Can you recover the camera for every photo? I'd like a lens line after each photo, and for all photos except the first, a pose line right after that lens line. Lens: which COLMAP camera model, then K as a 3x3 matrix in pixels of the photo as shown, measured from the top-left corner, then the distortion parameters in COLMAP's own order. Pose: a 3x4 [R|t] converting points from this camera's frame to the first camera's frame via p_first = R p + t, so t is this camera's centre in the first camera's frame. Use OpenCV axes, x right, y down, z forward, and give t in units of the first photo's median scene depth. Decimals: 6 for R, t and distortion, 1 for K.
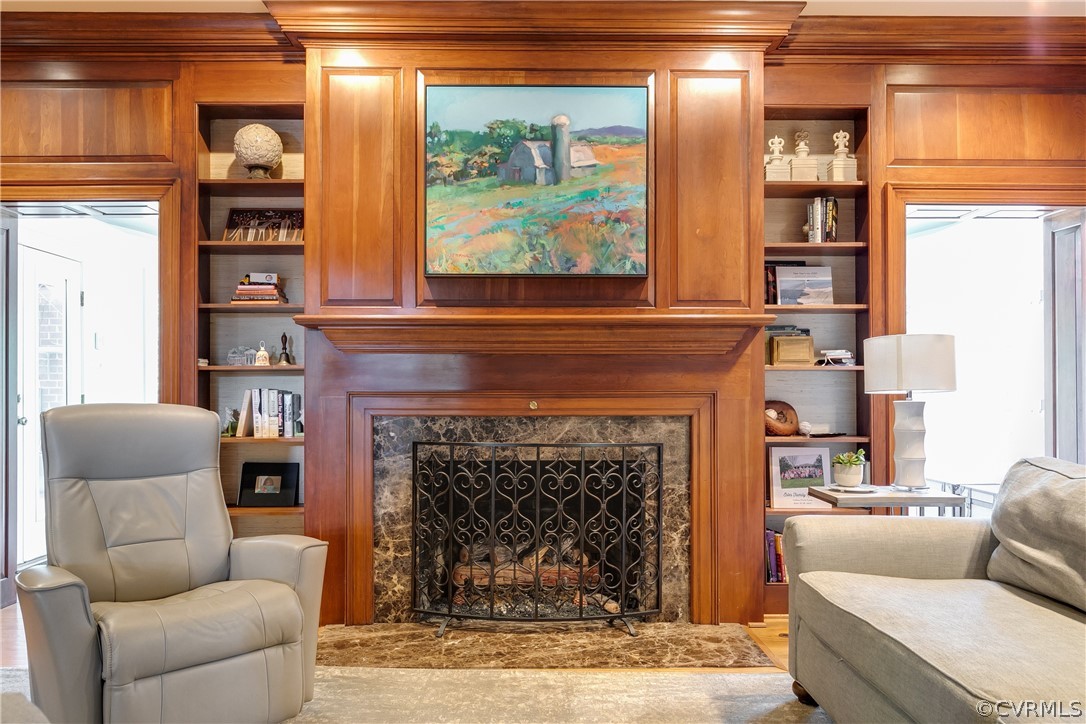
lens RADIAL K [[761.8, 0, 541.1], [0, 761.8, 382.2], [0, 0, 1]] dist [-0.003514, 0.005723]
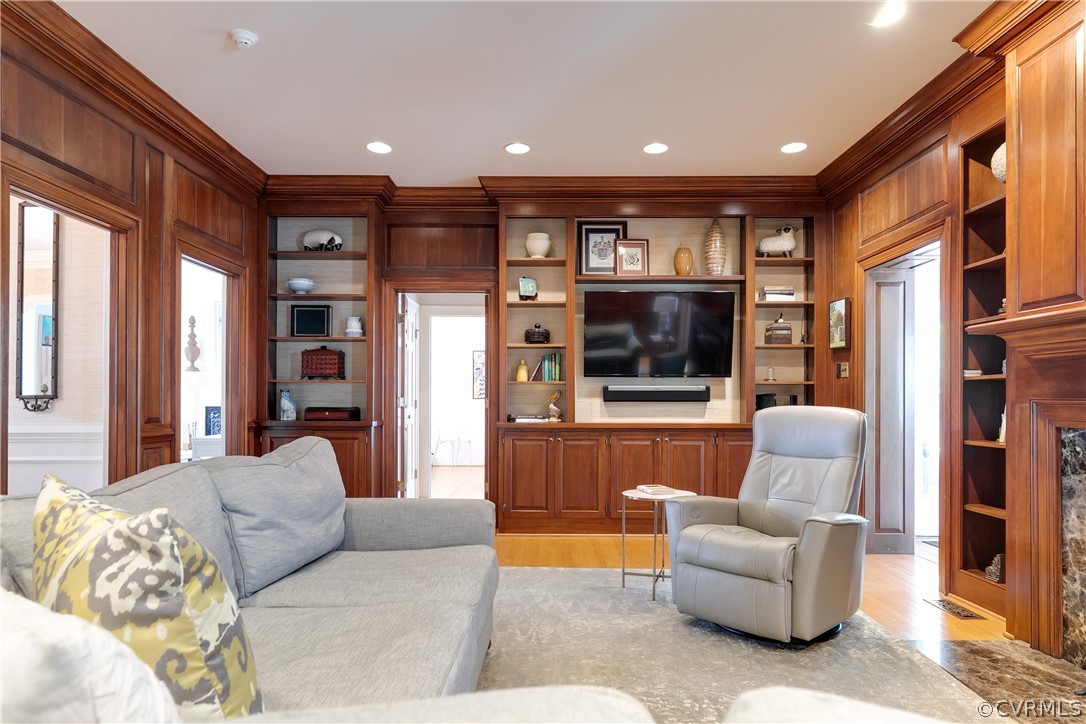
lens RADIAL K [[691.6, 0, 545.8], [0, 691.6, 393.5], [0, 0, 1]] dist [0.005769, 0.001626]
pose [[-0.032754, -0.005844, -0.999446, 0.614798], [0.007214, 0.999955, -0.006083, 0.005652], [0.999437, -0.007409, -0.032710, 0.422576]]
